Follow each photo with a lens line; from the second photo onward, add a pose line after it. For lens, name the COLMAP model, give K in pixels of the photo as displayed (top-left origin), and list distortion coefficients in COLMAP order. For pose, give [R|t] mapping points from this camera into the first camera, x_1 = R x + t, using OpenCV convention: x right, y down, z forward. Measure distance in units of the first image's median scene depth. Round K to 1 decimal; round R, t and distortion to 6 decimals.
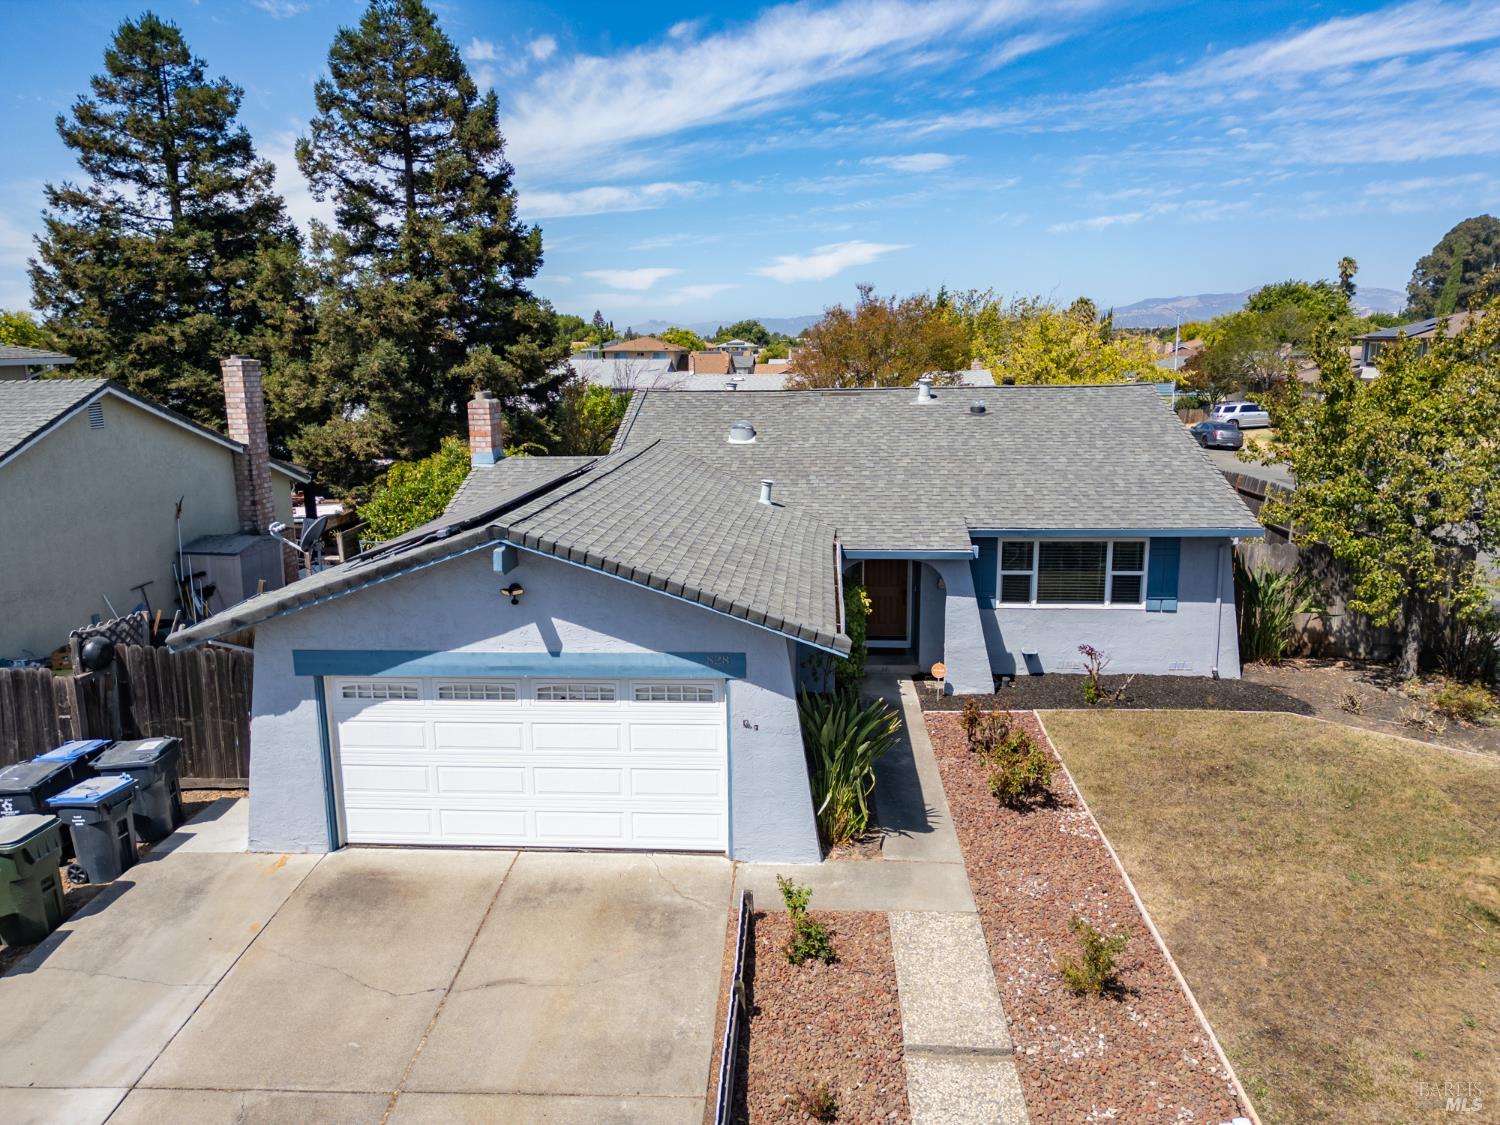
lens RADIAL K [[1042.6, 0, 743.7], [0, 1042.6, 569.9], [0, 0, 1]] dist [0.083913, -0.087331]
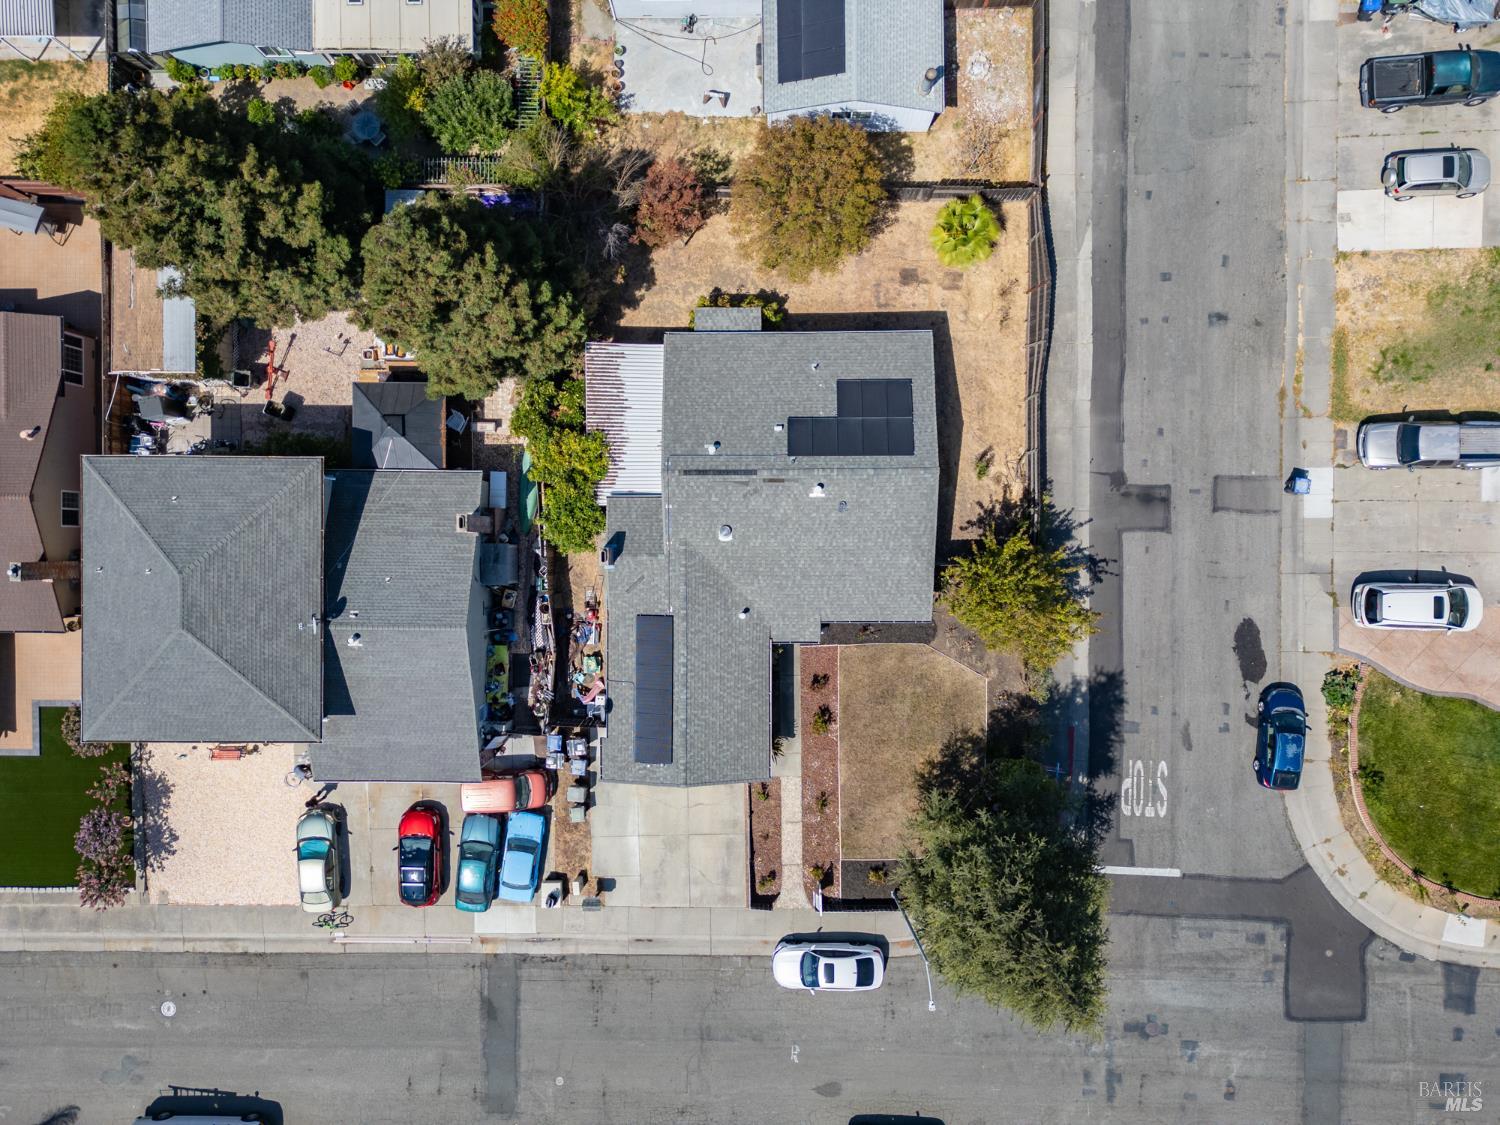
lens RADIAL K [[1042.6, 0, 743.7], [0, 1042.6, 569.9], [0, 0, 1]] dist [0.083913, -0.087331]
pose [[0.996865, -0.078375, -0.010883, 0.087286], [0.026326, 0.198802, 0.979686, -3.613418], [-0.074619, -0.976901, 0.200242, 0.875627]]
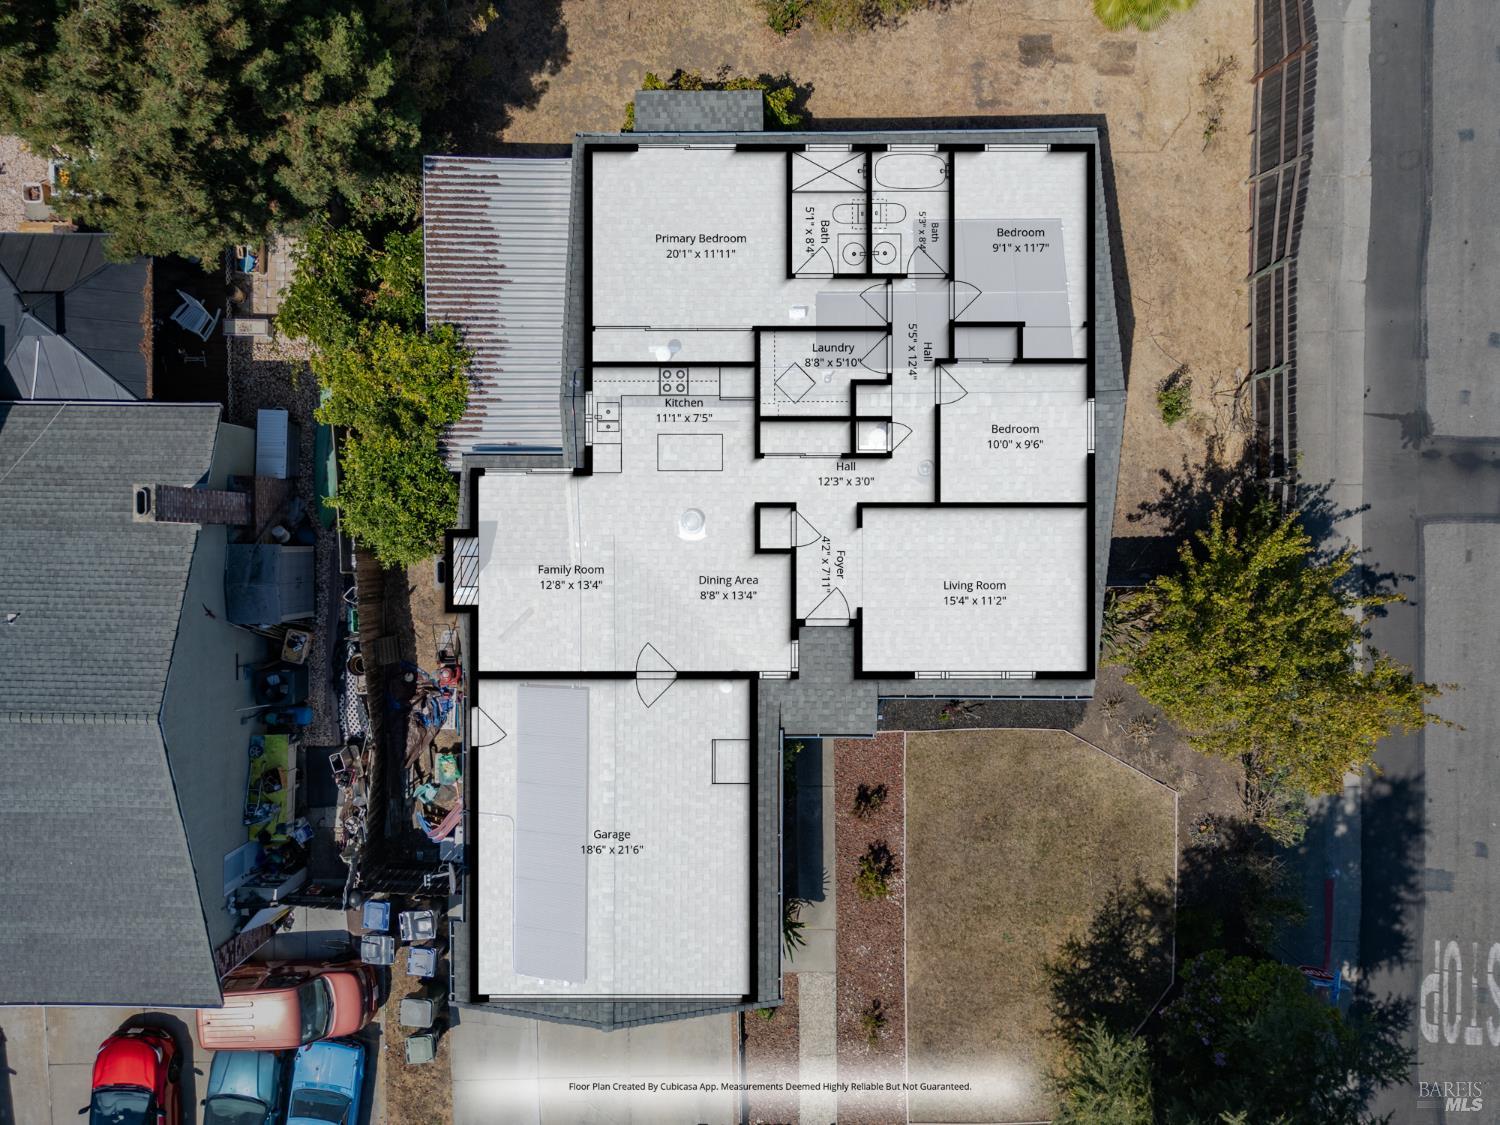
lens RADIAL K [[1042.6, 0, 743.7], [0, 1042.6, 569.9], [0, 0, 1]] dist [0.083913, -0.087331]
pose [[0.996918, -0.078180, -0.006498, 0.089669], [0.021592, 0.193820, 0.980799, -1.927115], [-0.075420, -0.977917, 0.194911, 1.276018]]
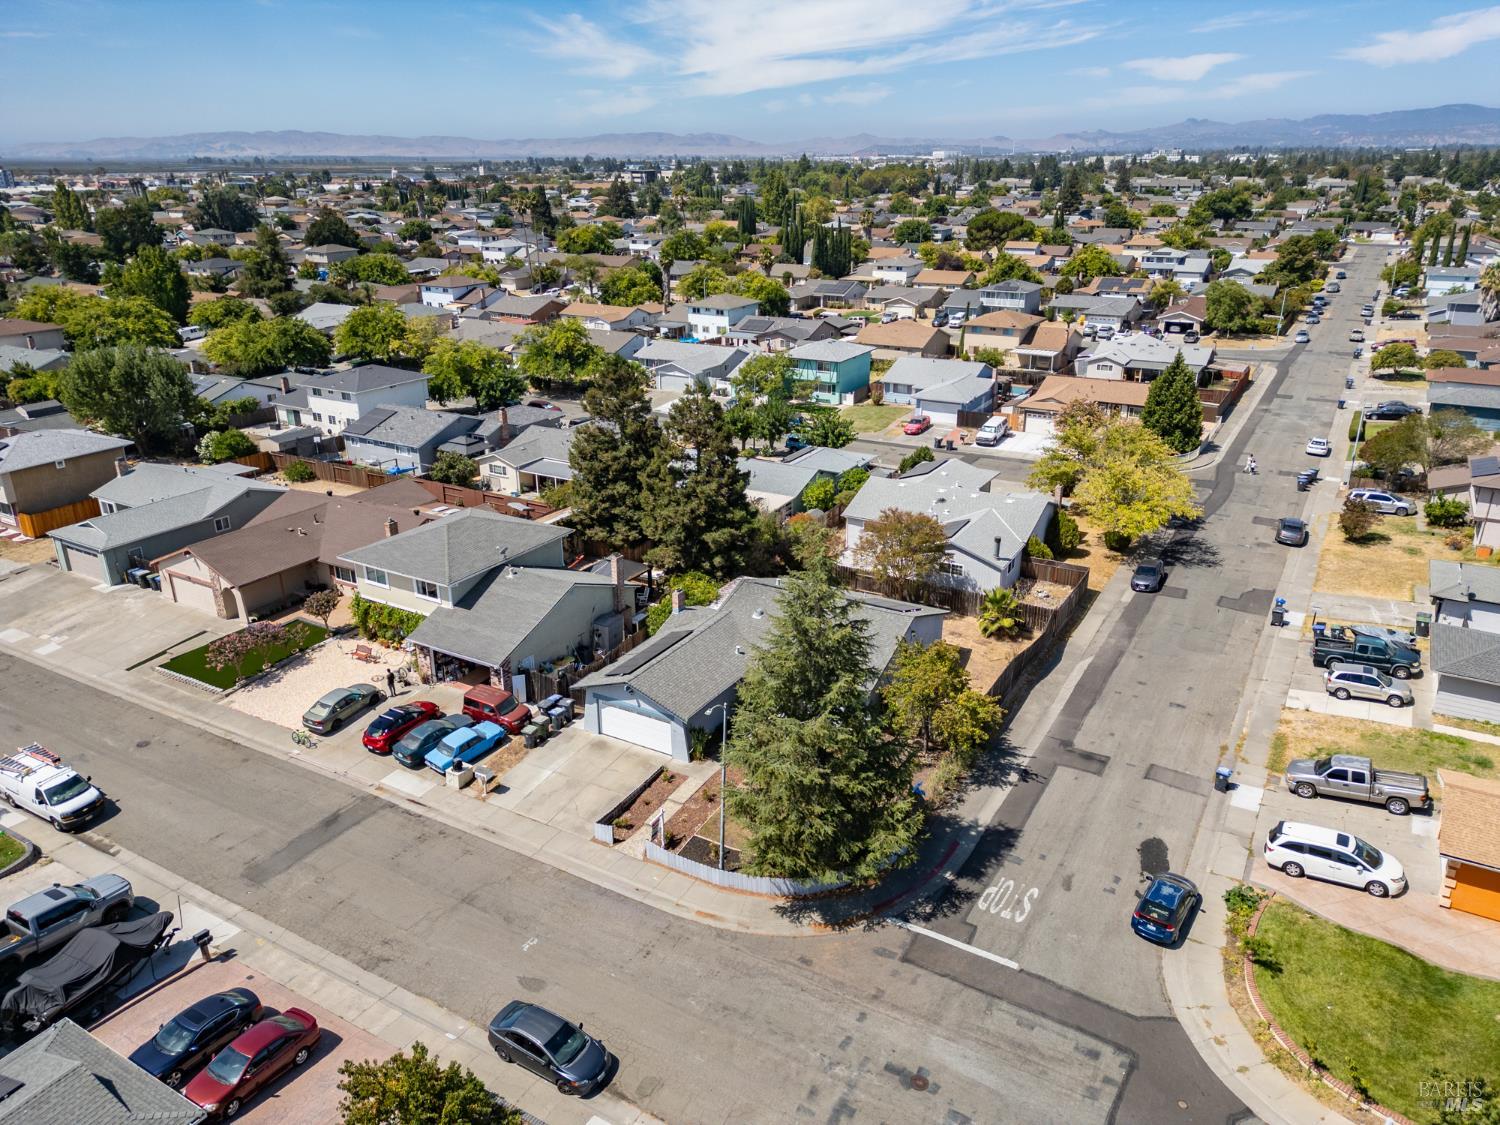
lens RADIAL K [[1042.6, 0, 743.7], [0, 1042.6, 569.9], [0, 0, 1]] dist [0.083913, -0.087331]
pose [[0.897877, 0.164997, -0.408158, 1.905957], [-0.093995, 0.977581, 0.188413, -1.343511], [0.430095, -0.130807, 0.893257, -2.683866]]
